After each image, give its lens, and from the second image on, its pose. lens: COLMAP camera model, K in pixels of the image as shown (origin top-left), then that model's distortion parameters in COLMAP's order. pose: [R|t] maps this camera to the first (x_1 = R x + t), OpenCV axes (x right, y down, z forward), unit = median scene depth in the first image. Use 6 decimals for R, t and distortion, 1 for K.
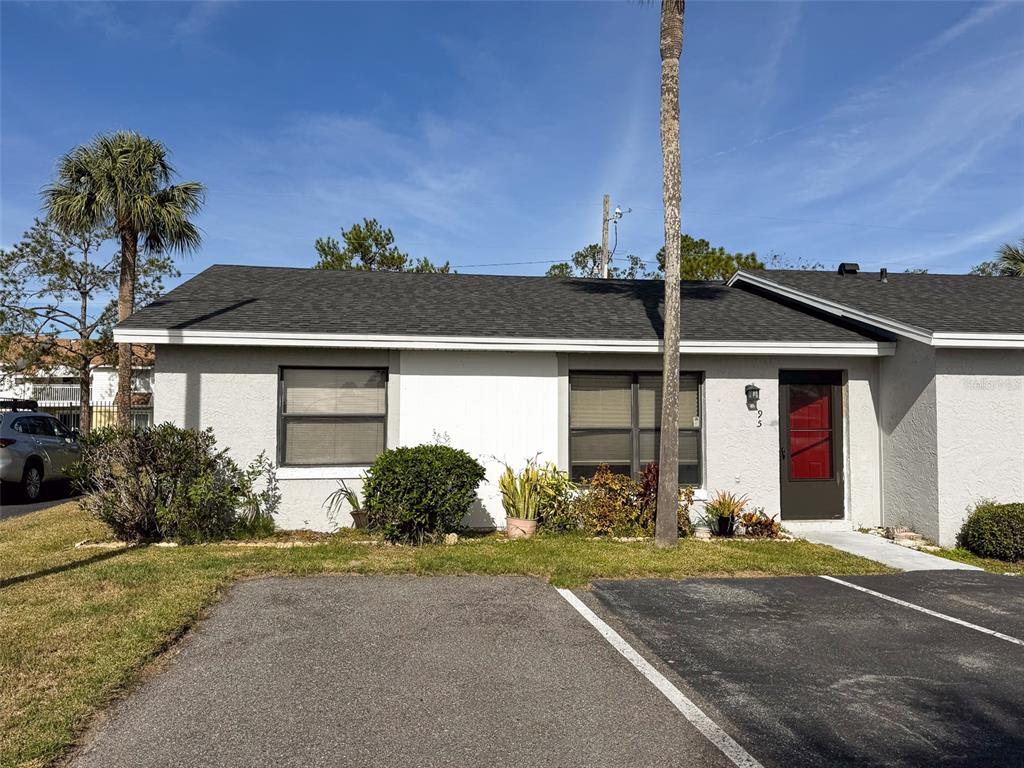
lens RADIAL K [[805.8, 0, 512.0], [0, 805.8, 384.0], [0, 0, 1]] dist [0.040332, -0.005277]
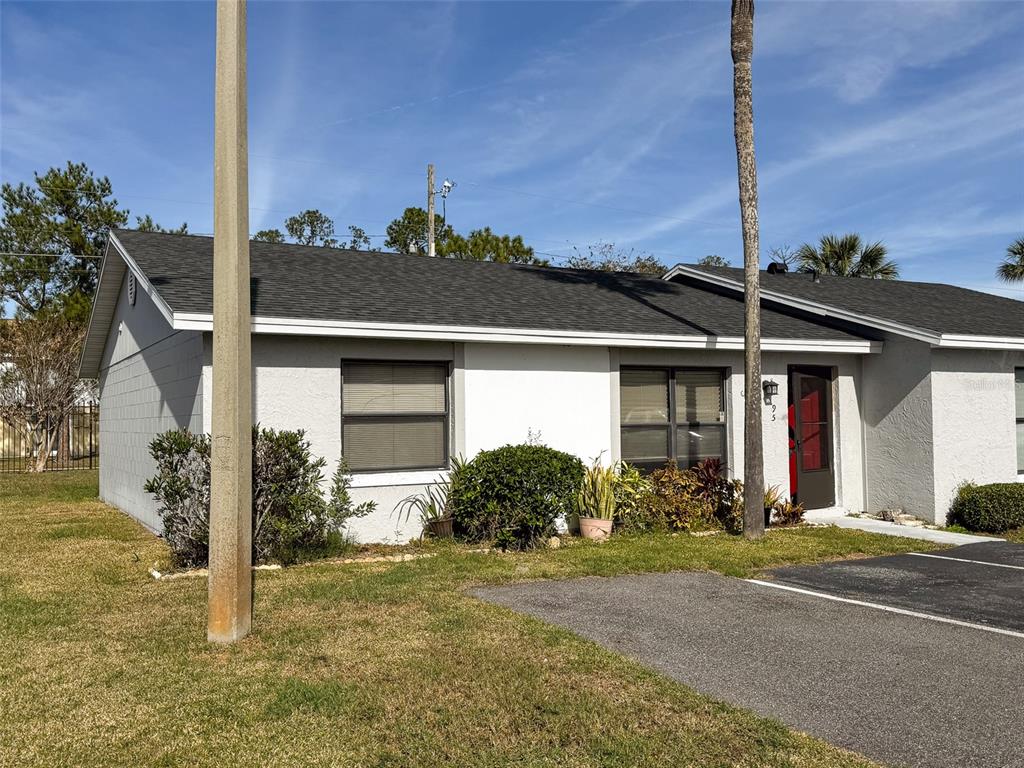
lens RADIAL K [[942.6, 0, 514.2], [0, 942.6, 381.8], [0, 0, 1]] dist [0.116771, -0.189086]
pose [[0.935122, -0.000056, 0.354327, -0.454082], [-0.002263, 0.999979, 0.006130, -0.004066], [-0.354320, -0.006534, 0.935102, -0.023715]]
